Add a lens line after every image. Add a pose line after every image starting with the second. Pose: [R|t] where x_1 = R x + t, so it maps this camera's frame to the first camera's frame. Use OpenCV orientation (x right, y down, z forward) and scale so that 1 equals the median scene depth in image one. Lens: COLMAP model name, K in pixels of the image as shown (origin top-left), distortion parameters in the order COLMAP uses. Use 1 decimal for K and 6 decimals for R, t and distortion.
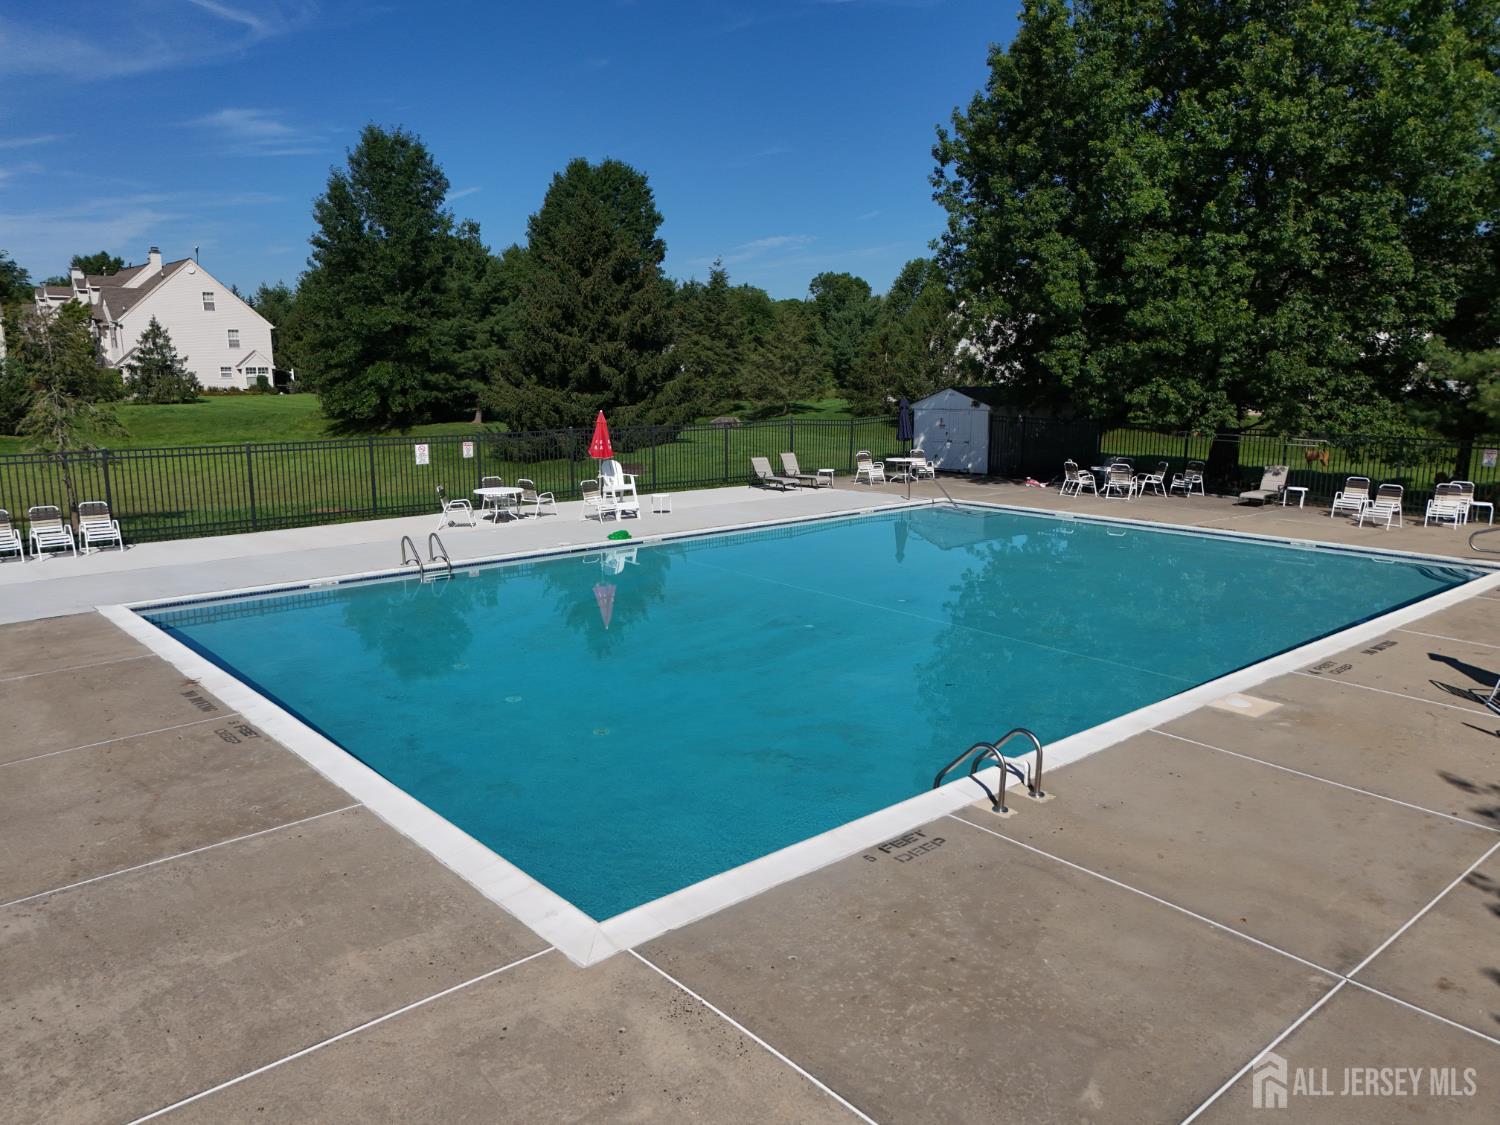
lens RADIAL K [[1100.6, 0, 754.5], [0, 1100.6, 570.5], [0, 0, 1]] dist [0.068640, -0.073346]
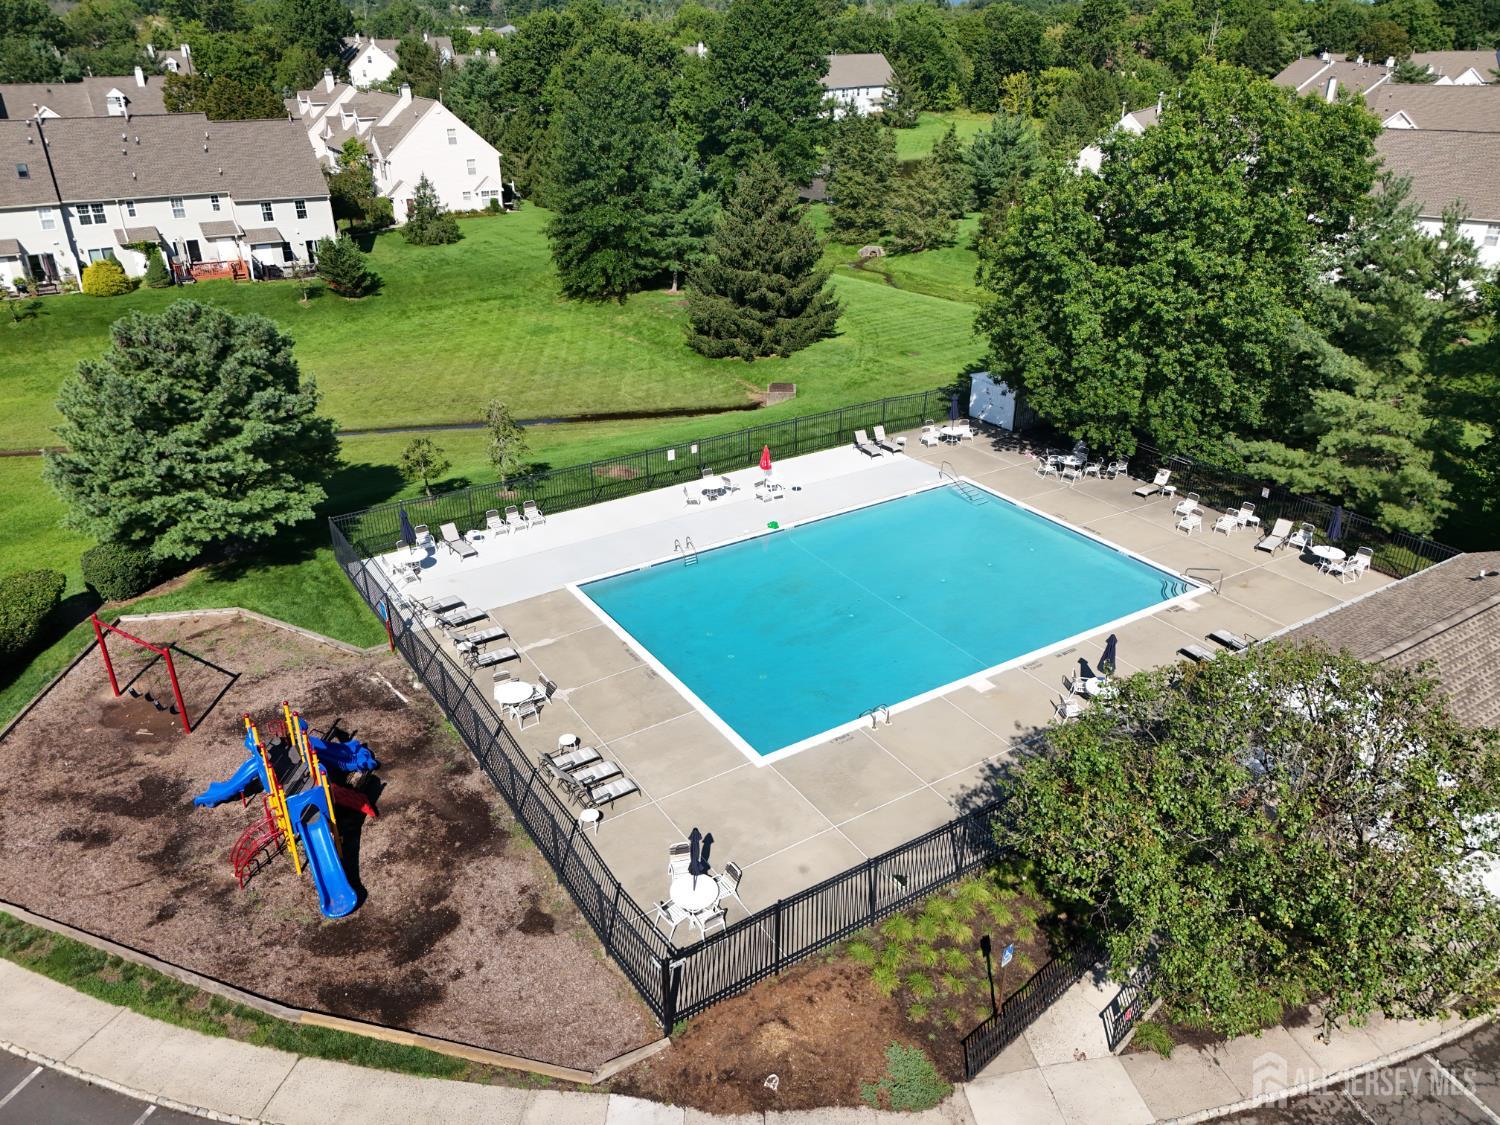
lens RADIAL K [[1100.6, 0, 754.5], [0, 1100.6, 570.5], [0, 0, 1]] dist [0.068640, -0.073346]
pose [[0.989125, 0.064945, -0.131964, 0.050177], [-0.026697, 0.961604, 0.273140, -0.222153], [0.144636, -0.266646, 0.952880, -0.415408]]
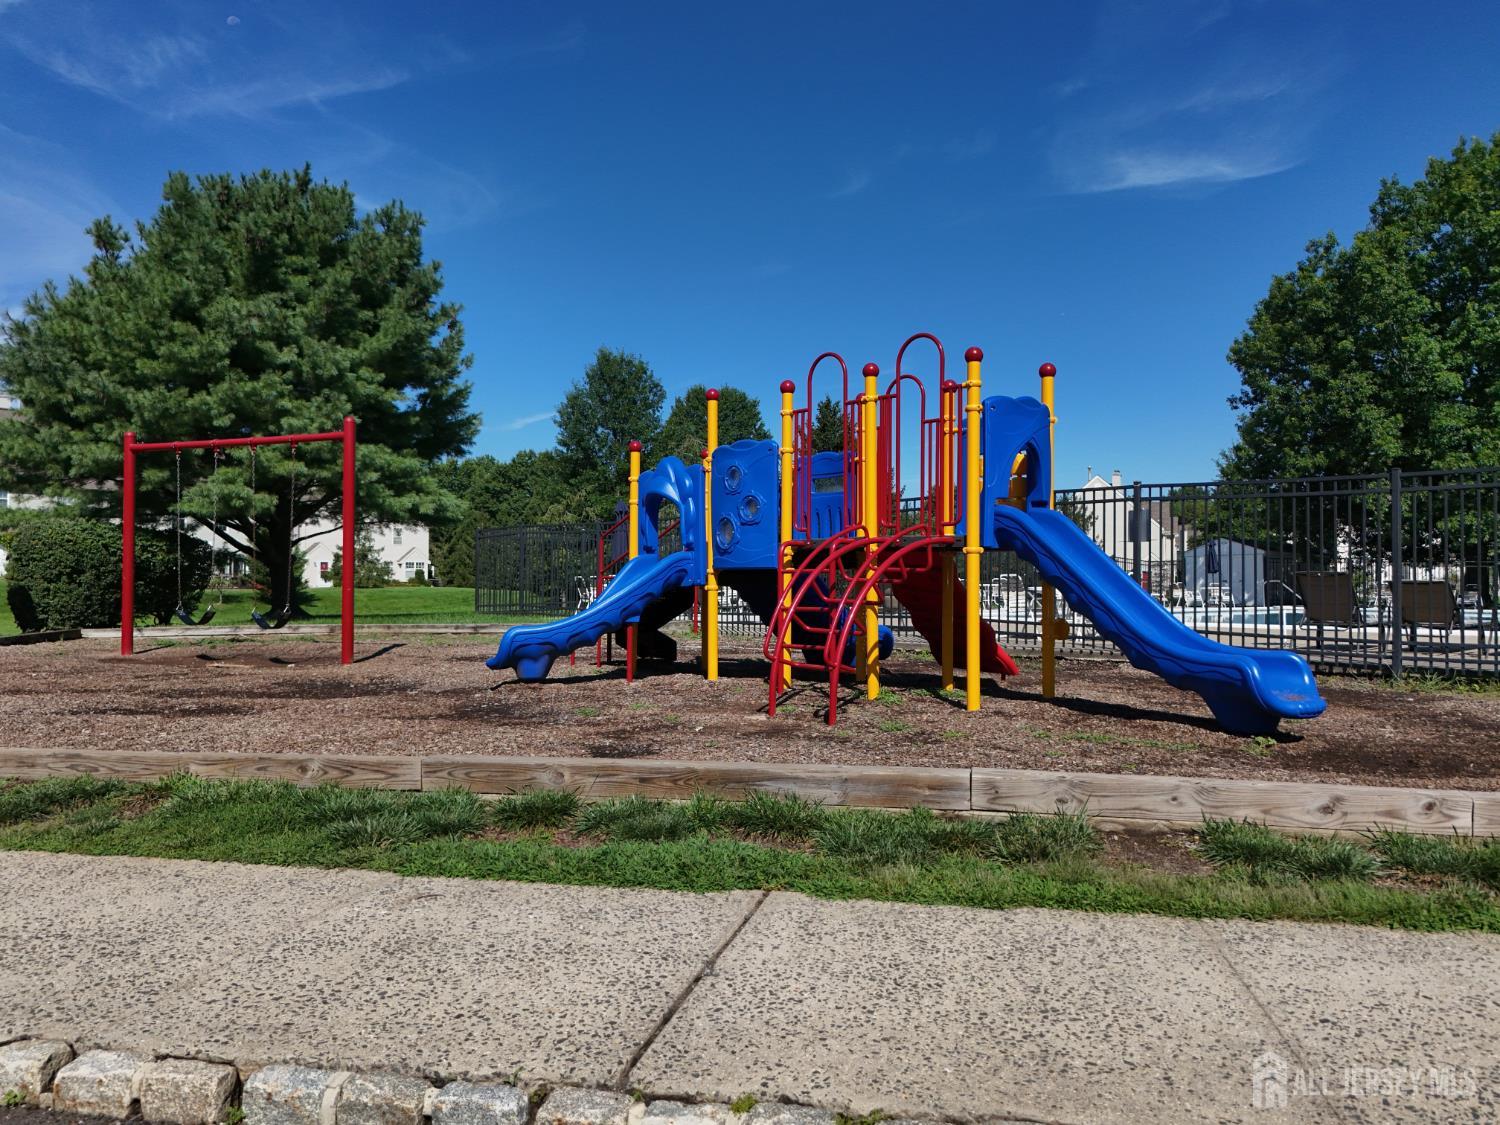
lens RADIAL K [[1109.8, 0, 752.8], [0, 1109.8, 561.7], [0, 0, 1]] dist [0.049233, -0.042066]
pose [[0.999611, 0.004767, 0.027468, -0.267961], [0.001161, 0.977302, -0.211849, 0.086204], [-0.027855, 0.211799, 0.976916, -0.128092]]
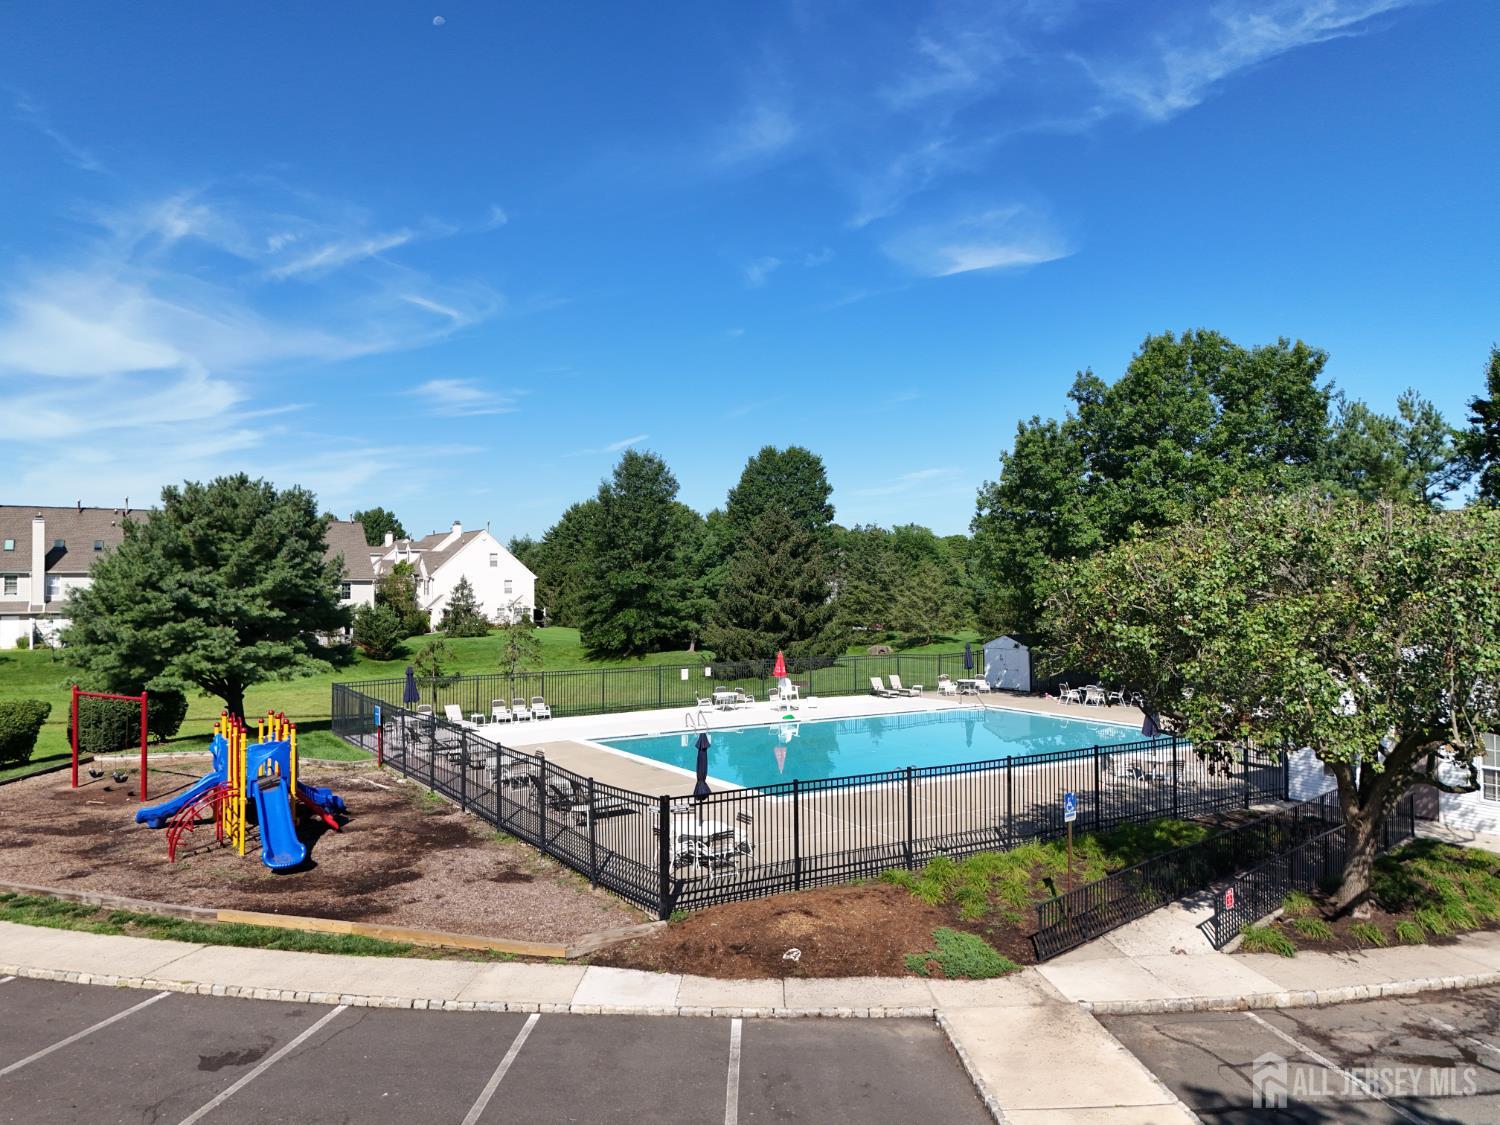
lens RADIAL K [[1098.0, 0, 753.6], [0, 1098.0, 566.2], [0, 0, 1]] dist [0.165509, -0.294527]
pose [[0.987096, -0.006692, -0.159987, 0.057118], [-0.025834, 0.979382, -0.200360, 0.043686], [0.158029, 0.201908, 0.966571, -0.416014]]
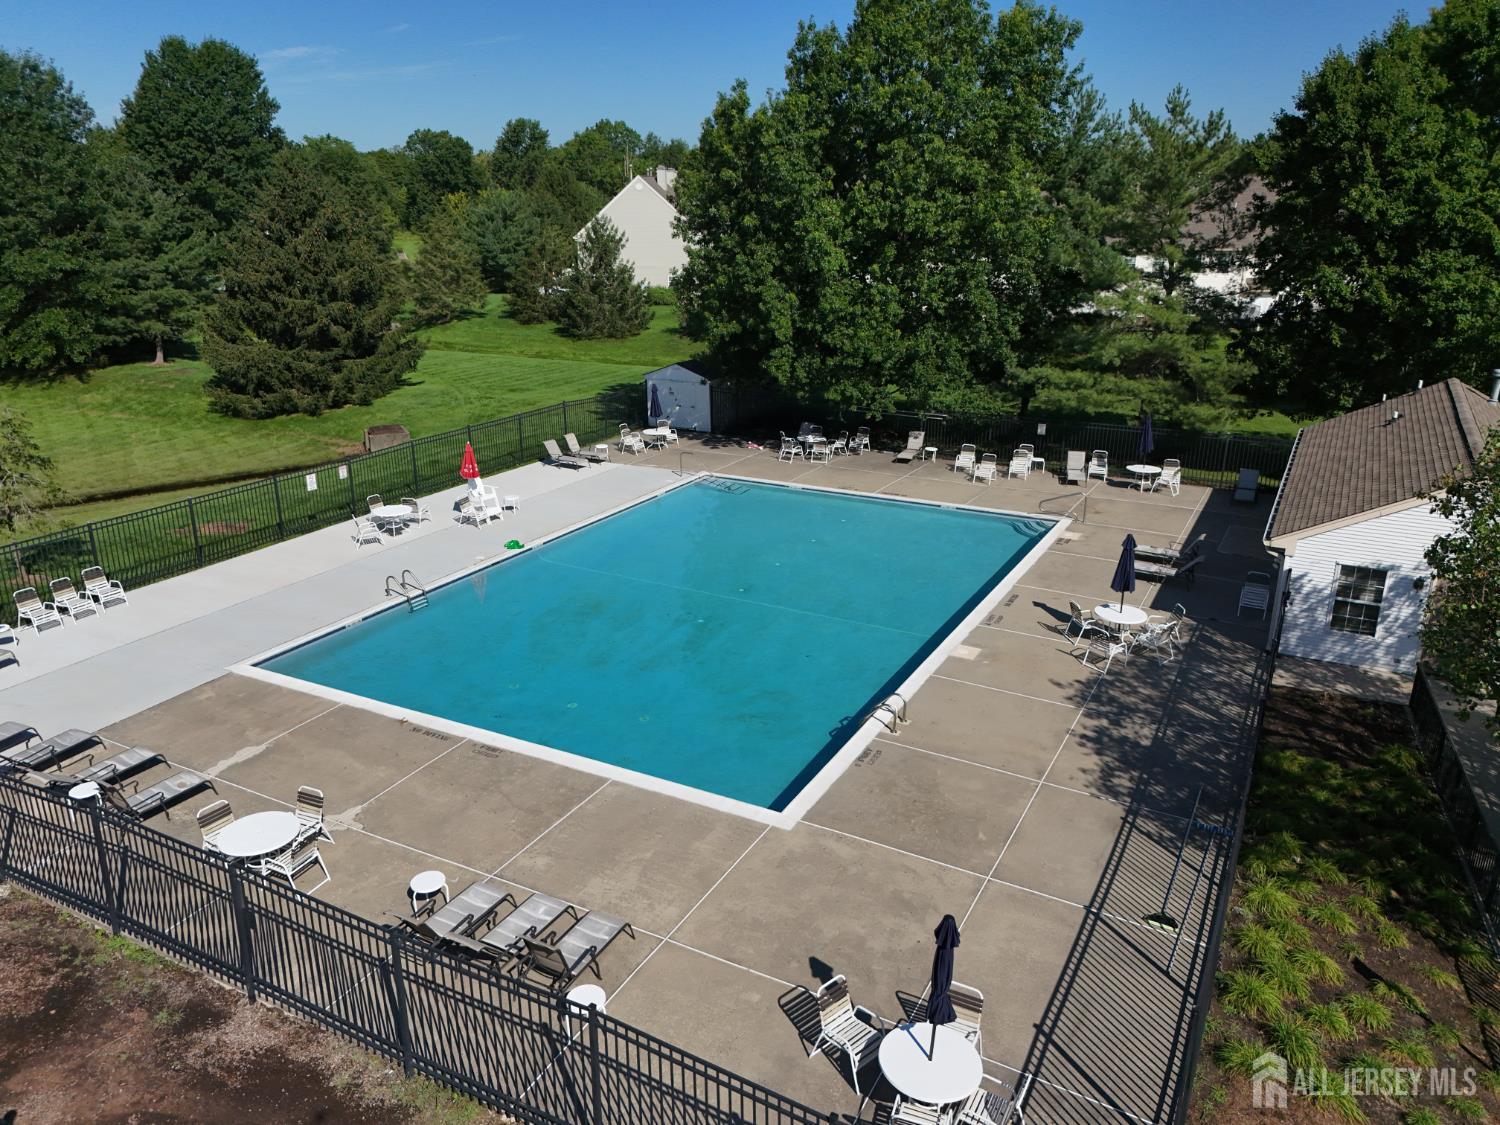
lens RADIAL K [[1100.6, 0, 754.5], [0, 1100.6, 570.5], [0, 0, 1]] dist [0.068640, -0.073346]
pose [[0.935226, -0.114205, 0.335128, -0.137376], [0.065940, 0.986171, 0.152049, -0.084901], [-0.347858, -0.120102, 0.929823, -0.172357]]
